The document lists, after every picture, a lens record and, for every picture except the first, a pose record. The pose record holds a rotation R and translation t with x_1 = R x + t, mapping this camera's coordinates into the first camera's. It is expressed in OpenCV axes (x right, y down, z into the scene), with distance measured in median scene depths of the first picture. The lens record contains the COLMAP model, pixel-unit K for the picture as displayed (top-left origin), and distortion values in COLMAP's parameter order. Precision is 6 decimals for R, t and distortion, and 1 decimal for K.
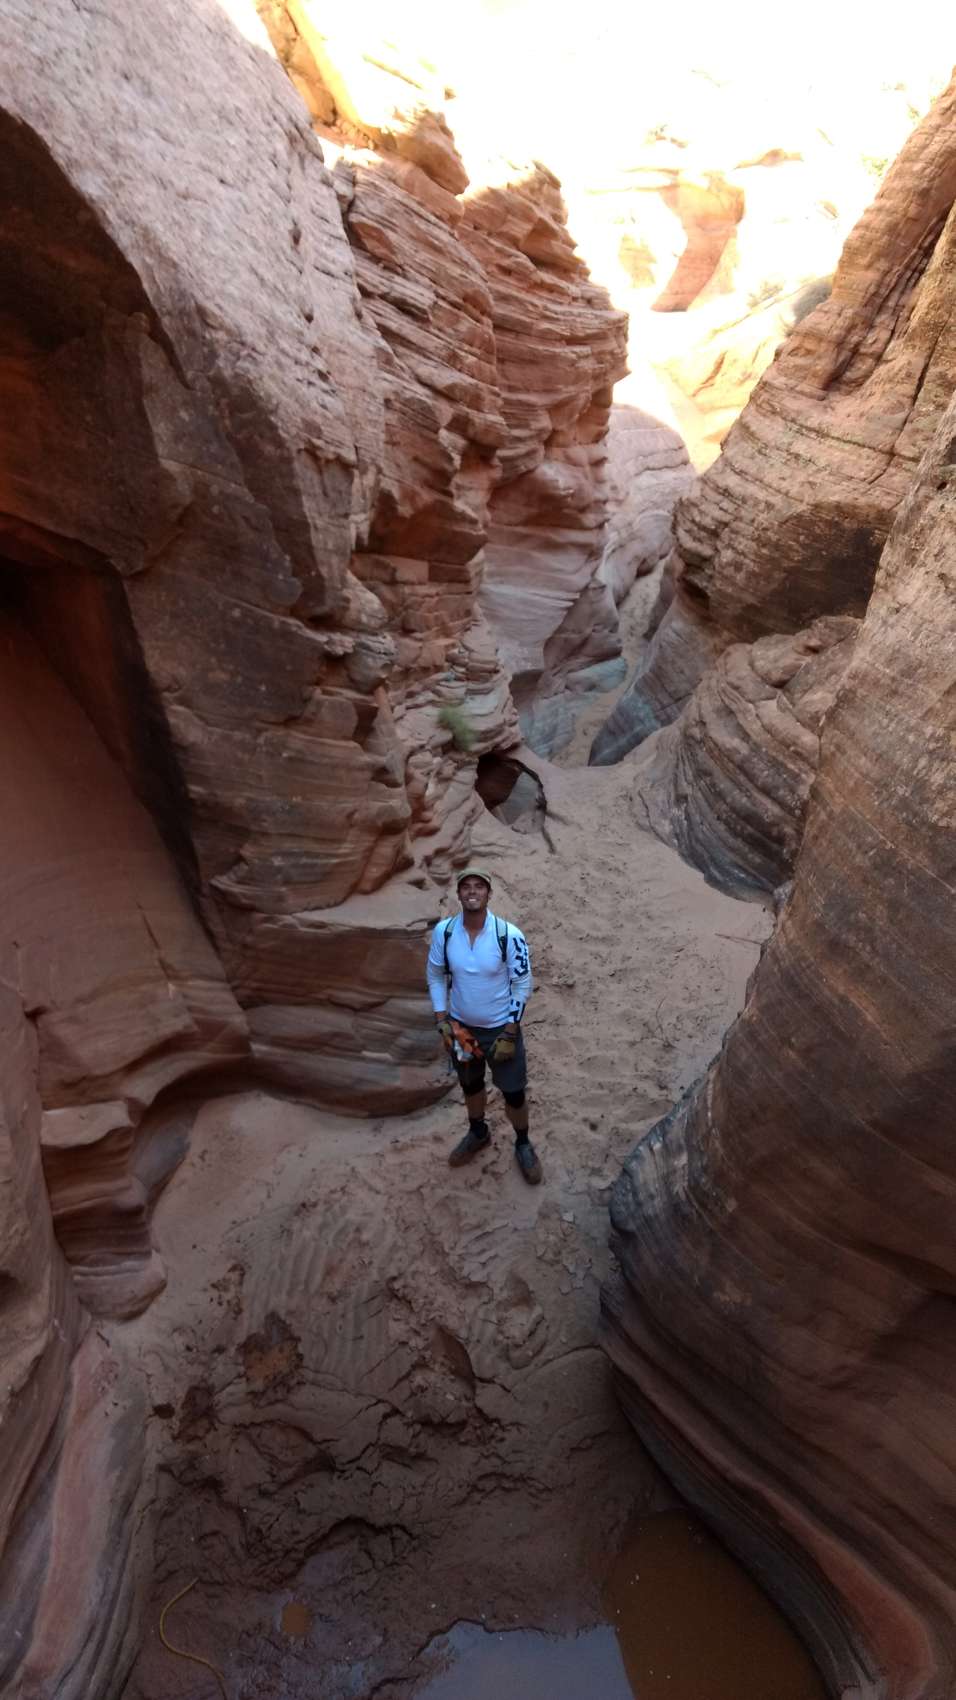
lens RADIAL K [[1315.8, 0, 478.8], [0, 1315.8, 948.3], [0, 0, 1]] dist [0.013835, -0.004605]
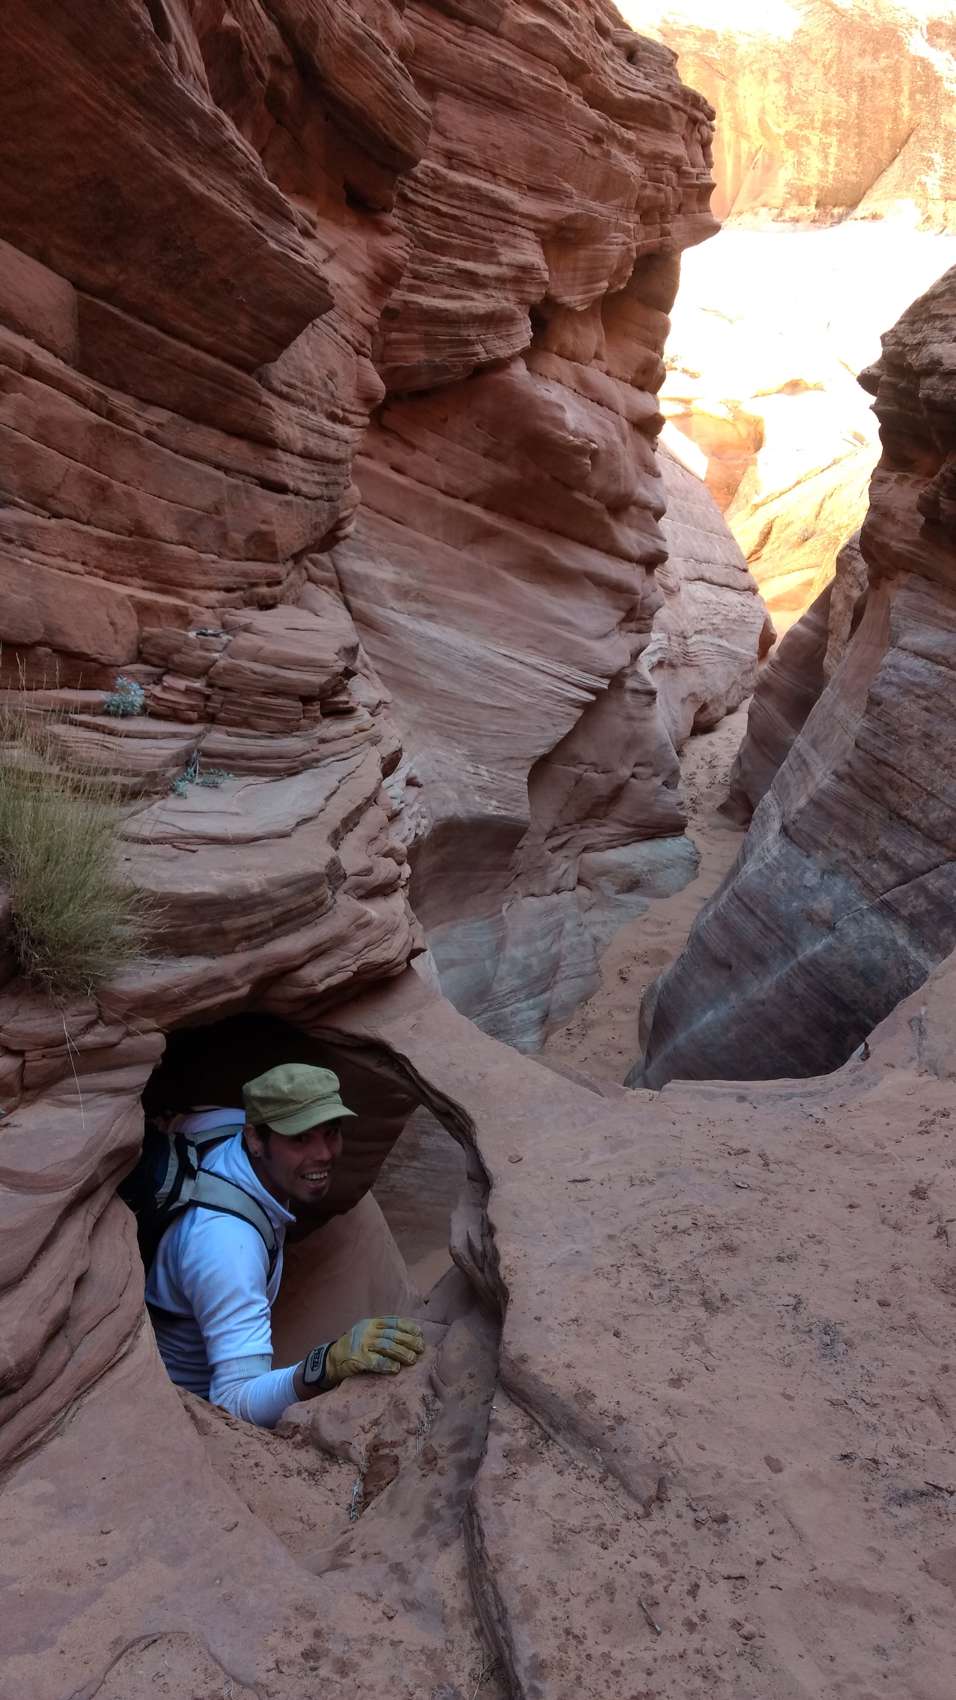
lens RADIAL K [[1315.8, 0, 487.9], [0, 1315.8, 864.0], [0, 0, 1]] dist [0.013835, -0.004605]
pose [[0.999833, 0.017932, 0.003581, 0.035175], [-0.016349, 0.964308, -0.264279, -0.088076], [-0.008192, 0.264176, 0.964440, 0.601554]]
